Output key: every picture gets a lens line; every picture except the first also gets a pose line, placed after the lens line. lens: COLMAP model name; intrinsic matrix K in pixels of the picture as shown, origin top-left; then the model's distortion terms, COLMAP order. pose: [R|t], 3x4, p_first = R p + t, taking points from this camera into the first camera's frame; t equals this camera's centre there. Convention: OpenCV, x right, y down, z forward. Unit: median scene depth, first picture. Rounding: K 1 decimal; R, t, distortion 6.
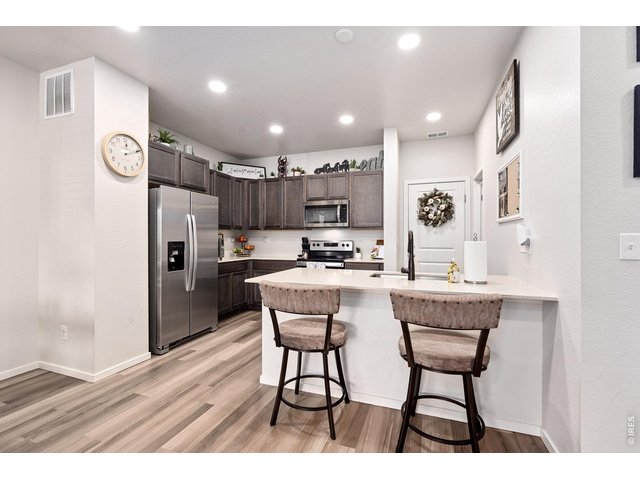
lens RADIAL K [[293.3, 0, 319.3], [0, 293.3, 239.0], [0, 0, 1]] dist [-0.010475, 0.002940]
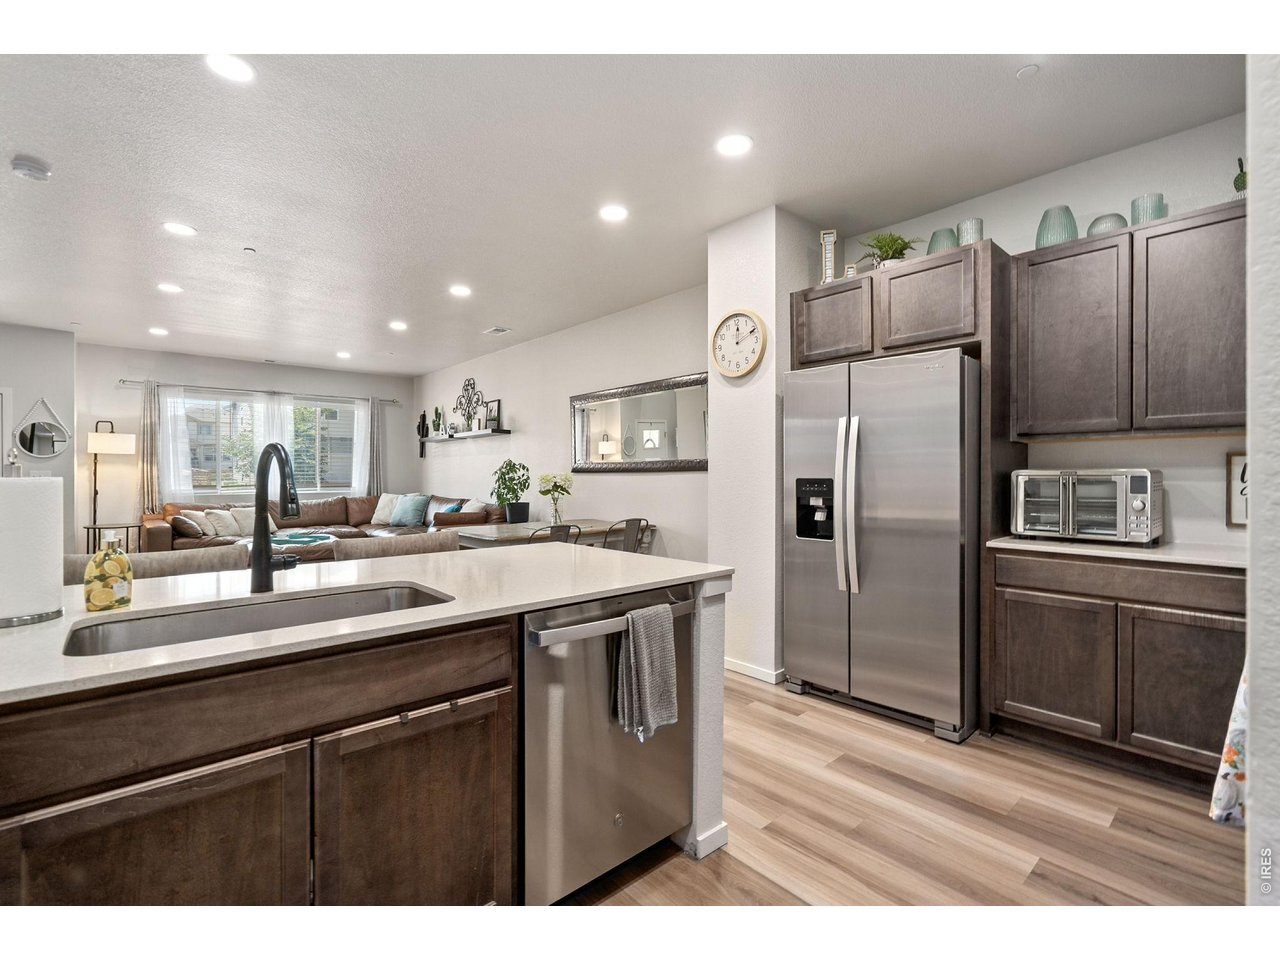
lens RADIAL K [[586.7, 0, 639.6], [0, 586.7, 477.0], [0, 0, 1]] dist [-0.010475, 0.002940]
pose [[-0.476437, 0.003609, -0.879201, 0.489418], [-0.000051, 0.999991, 0.004132, 0.002104], [0.879209, 0.002014, -0.476432, 1.181262]]
